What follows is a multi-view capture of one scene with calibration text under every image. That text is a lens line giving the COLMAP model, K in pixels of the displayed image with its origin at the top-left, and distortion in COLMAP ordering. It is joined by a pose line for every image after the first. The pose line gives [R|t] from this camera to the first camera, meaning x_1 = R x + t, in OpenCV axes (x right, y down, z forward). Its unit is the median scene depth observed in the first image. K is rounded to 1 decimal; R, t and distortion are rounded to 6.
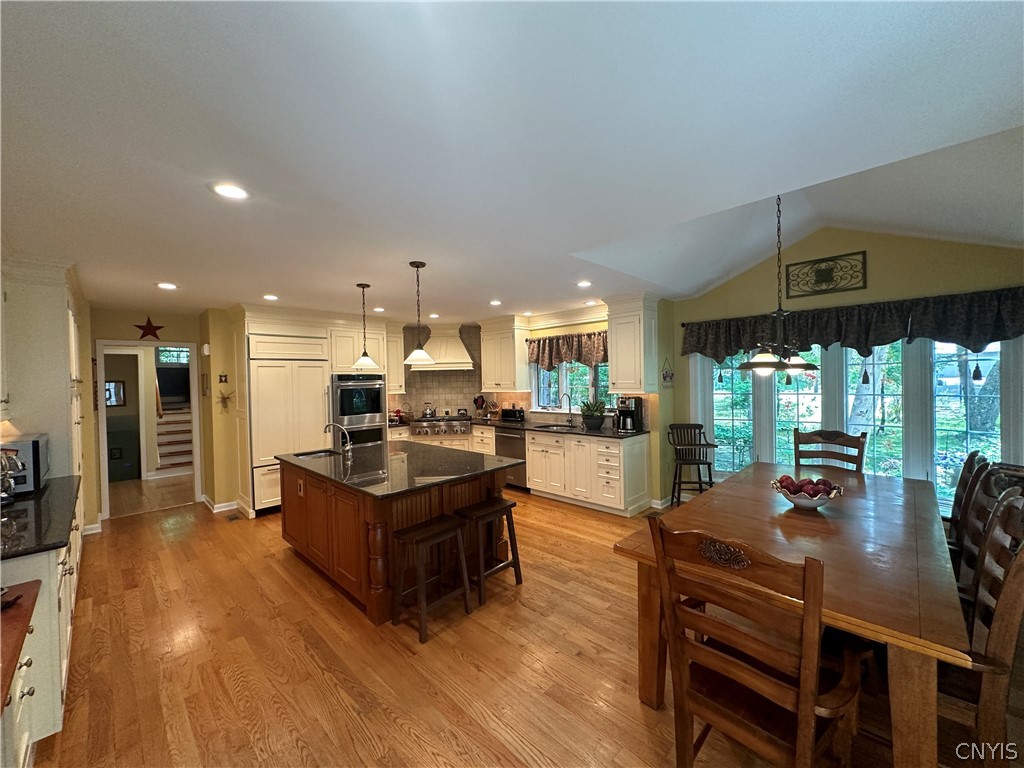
lens RADIAL K [[408.4, 0, 513.8], [0, 408.4, 383.2], [0, 0, 1]] dist [-0.002755, 0.000963]
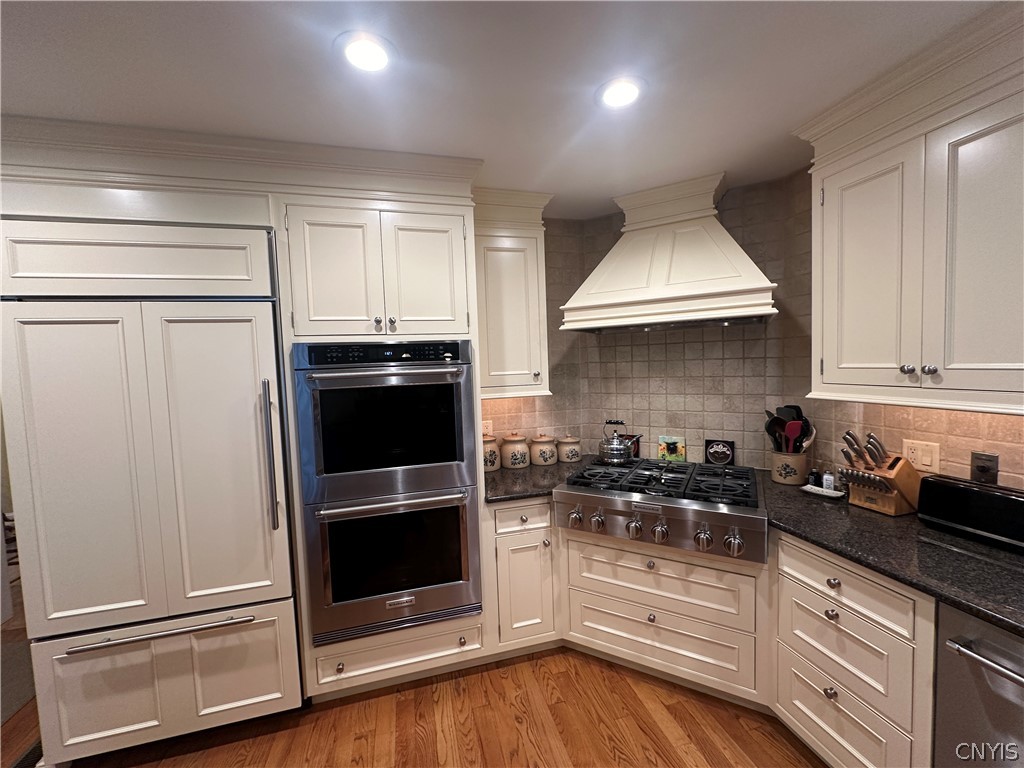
lens RADIAL K [[408.4, 0, 513.1], [0, 408.4, 386.7], [0, 0, 1]] dist [-0.002755, 0.000963]
pose [[0.862241, 0.018968, -0.506143, -0.125285], [0.013173, 0.998121, 0.059847, -0.005309], [0.506326, -0.058270, 0.860371, 0.757796]]
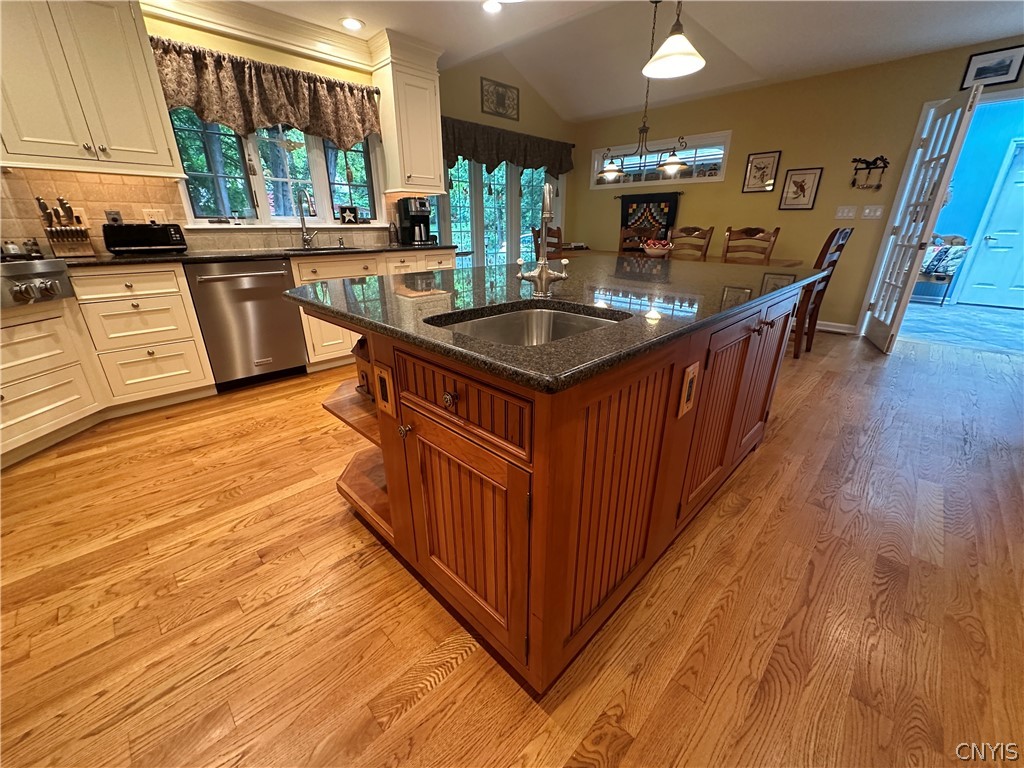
lens RADIAL K [[408.4, 0, 512.6], [0, 408.4, 385.2], [0, 0, 1]] dist [-0.002755, 0.000963]
pose [[0.001039, -0.345042, 0.938587, -0.487859], [0.011307, 0.938531, 0.345009, 0.085416], [-0.999936, 0.010254, 0.004877, 0.677888]]
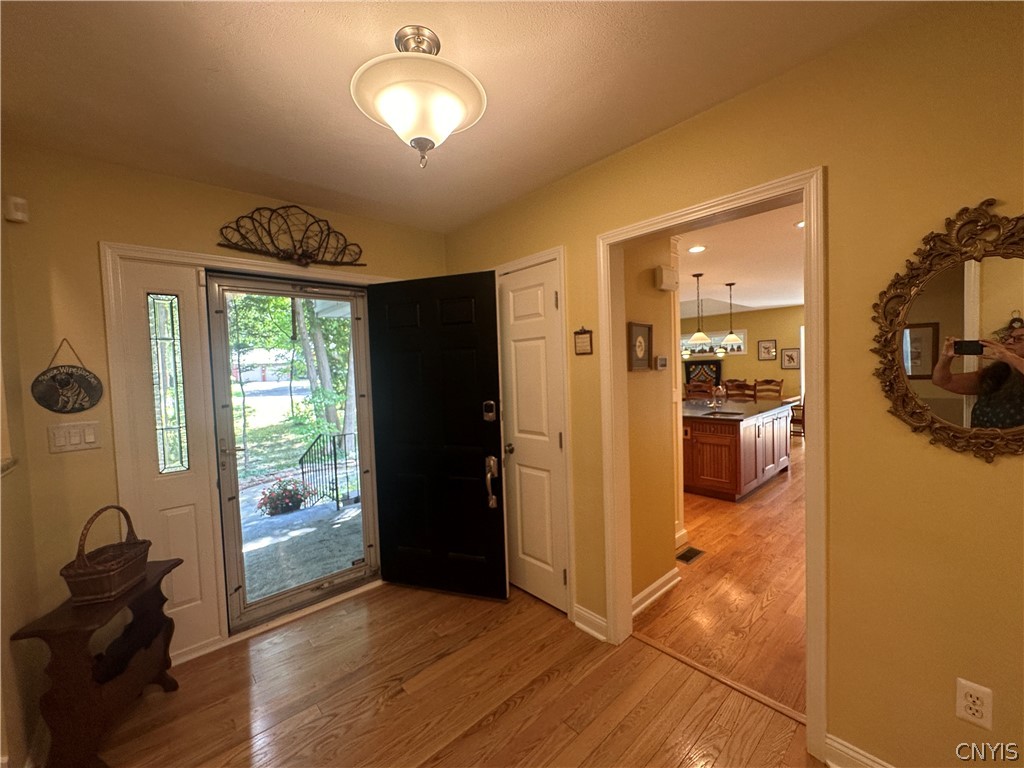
lens RADIAL K [[408.4, 0, 513.2], [0, 408.4, 386.1], [0, 0, 1]] dist [-0.002755, 0.000963]
pose [[0.061192, -0.027704, 0.997741, -1.115224], [0.045969, 0.998632, 0.024909, 0.025718], [-0.997067, 0.044341, 0.062381, 1.014662]]
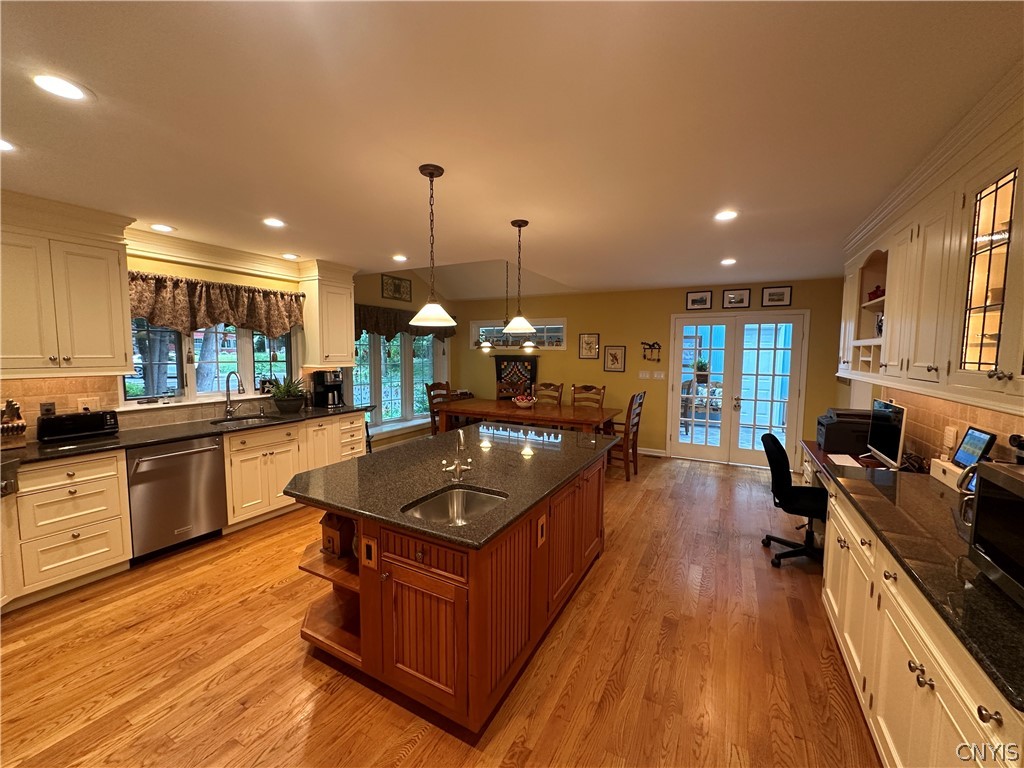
lens RADIAL K [[408.4, 0, 513.7], [0, 408.4, 385.1], [0, 0, 1]] dist [-0.002755, 0.000963]
pose [[-0.281871, -0.062240, 0.957431, -0.631728], [0.008489, 0.997693, 0.067357, 0.005317], [-0.959415, 0.027114, -0.280692, 0.715265]]
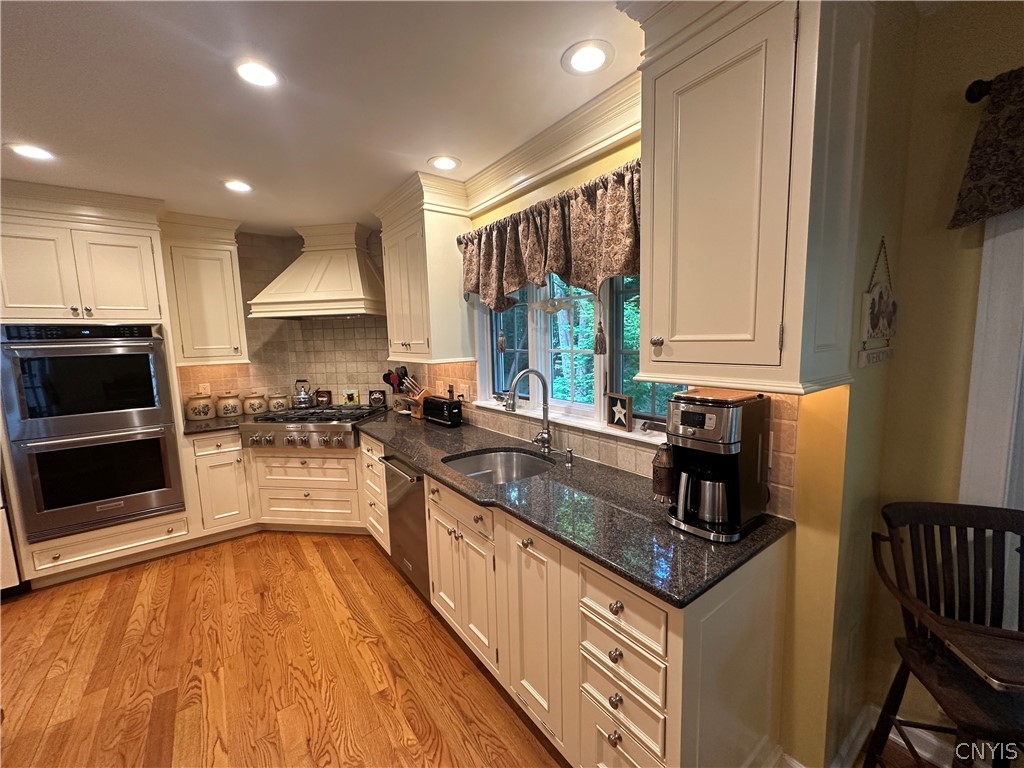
lens RADIAL K [[408.4, 0, 515.0], [0, 408.4, 385.8], [0, 0, 1]] dist [-0.002755, 0.000963]
pose [[0.988757, 0.010622, -0.149151, 0.162144], [0.005915, 0.993914, 0.109998, -0.001501], [0.149412, -0.109644, 0.982677, 0.607890]]
